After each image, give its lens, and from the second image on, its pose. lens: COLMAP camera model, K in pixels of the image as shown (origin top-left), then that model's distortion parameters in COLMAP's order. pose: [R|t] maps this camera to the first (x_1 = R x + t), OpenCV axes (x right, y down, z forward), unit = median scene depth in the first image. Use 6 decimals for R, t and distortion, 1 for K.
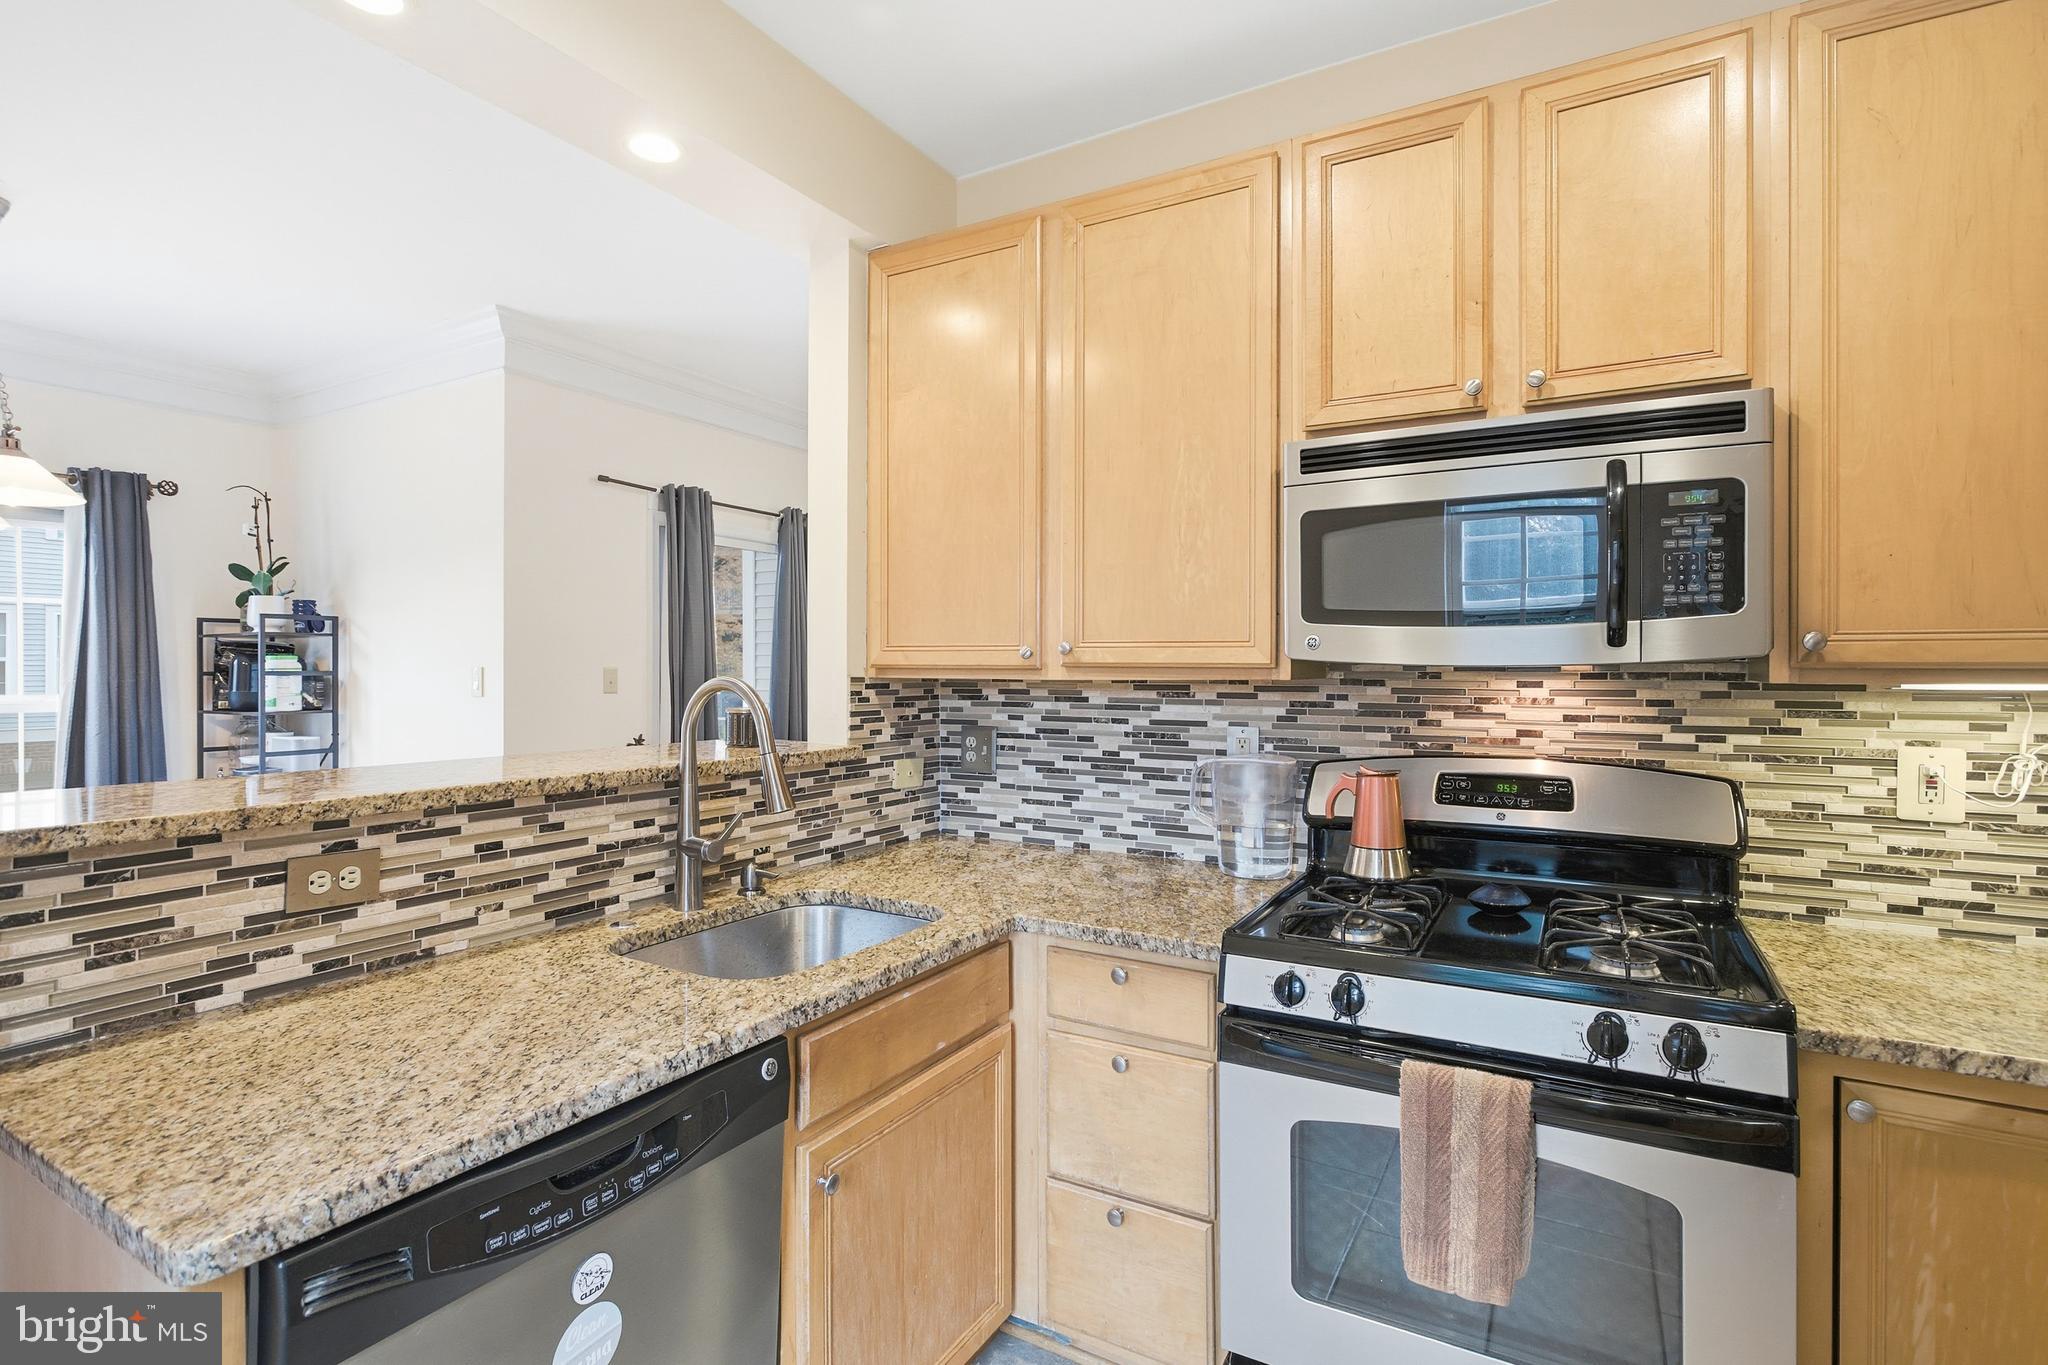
lens RADIAL K [[978.1, 0, 1031.2], [0, 978.1, 669.0], [0, 0, 1]] dist [-0.012748, 0.003964]
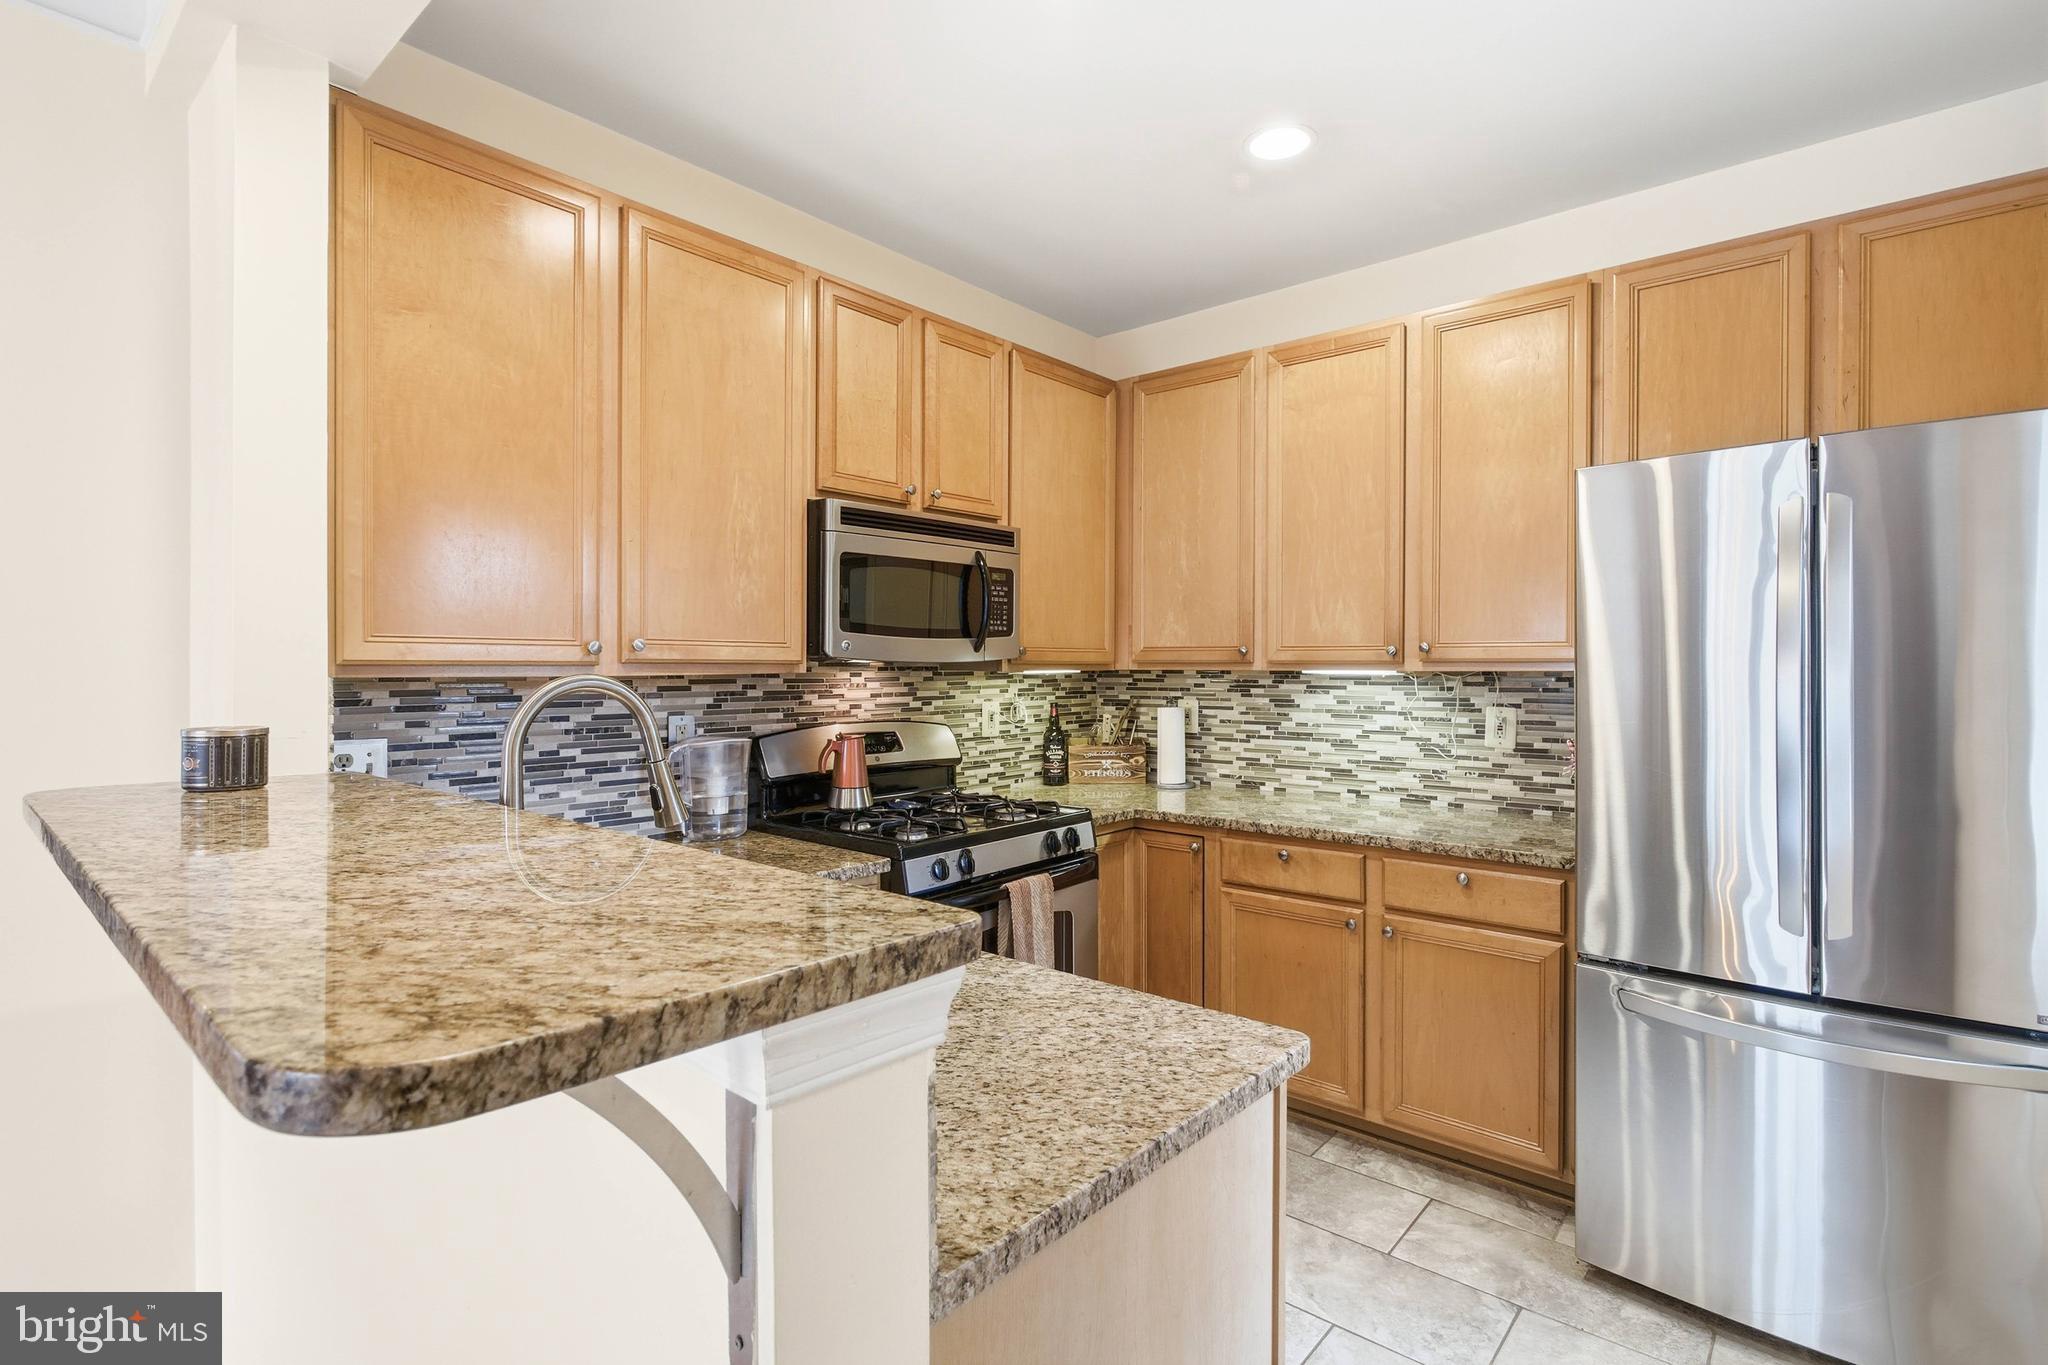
lens RADIAL K [[978.1, 0, 1038.5], [0, 978.1, 673.9], [0, 0, 1]] dist [-0.012748, 0.003964]
pose [[0.175605, -0.010377, 0.984406, -1.205951], [0.002926, 0.999946, 0.010019, 0.000084], [-0.984456, 0.001121, 0.175626, 0.557111]]
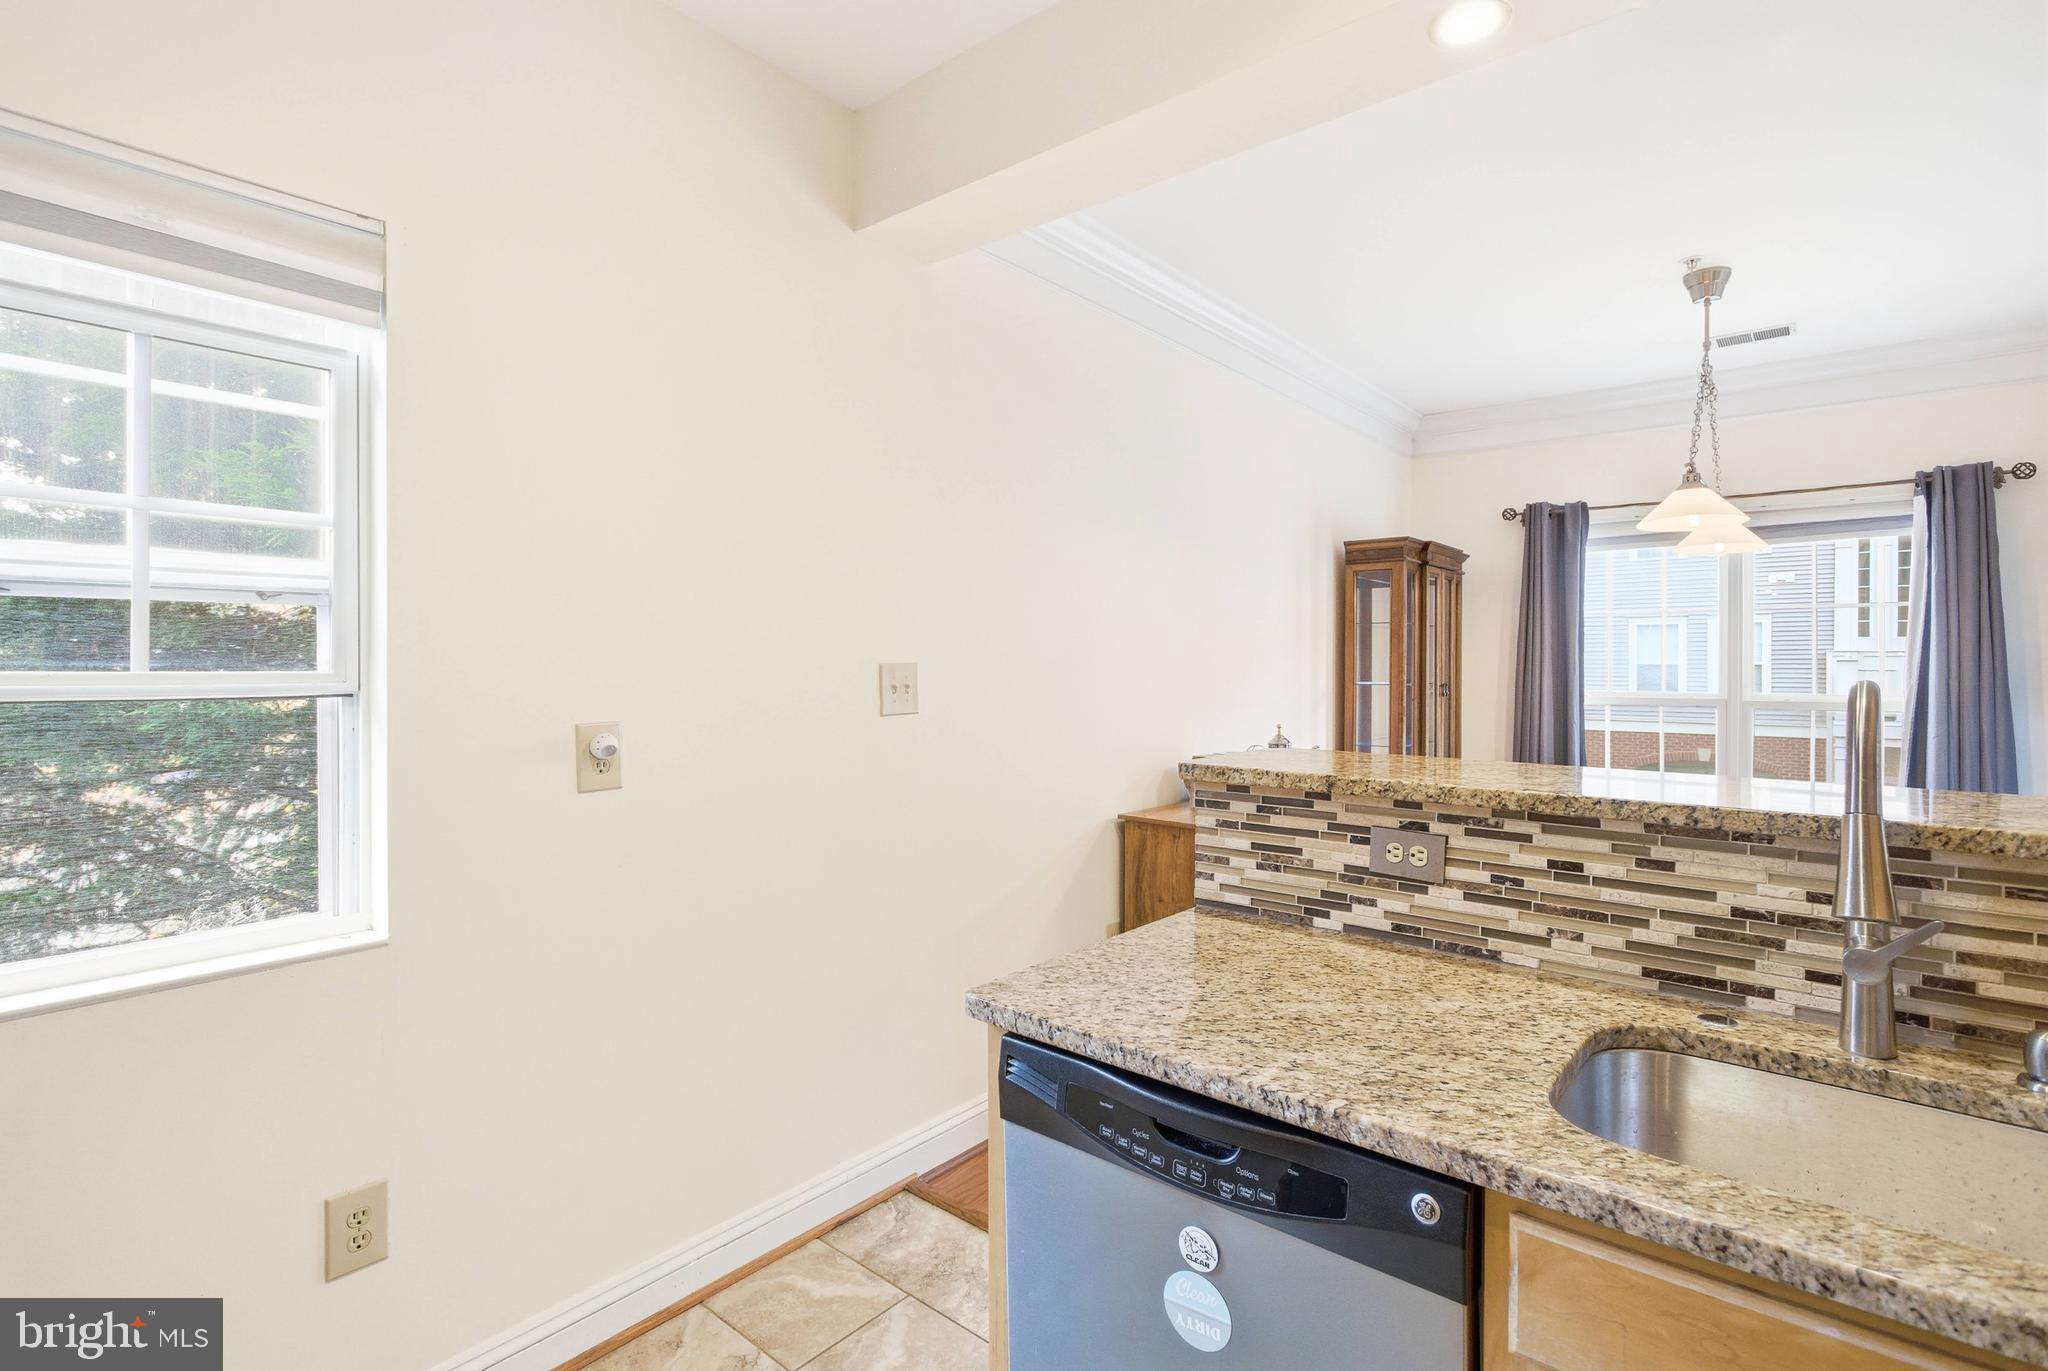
lens RADIAL K [[978.1, 0, 1037.0], [0, 978.1, 670.0], [0, 0, 1]] dist [-0.012748, 0.003964]
pose [[-0.164095, 0.002518, -0.986441, 0.416201], [-0.006064, 0.999975, 0.003561, 0.002806], [0.986426, 0.006566, -0.164076, 0.685877]]
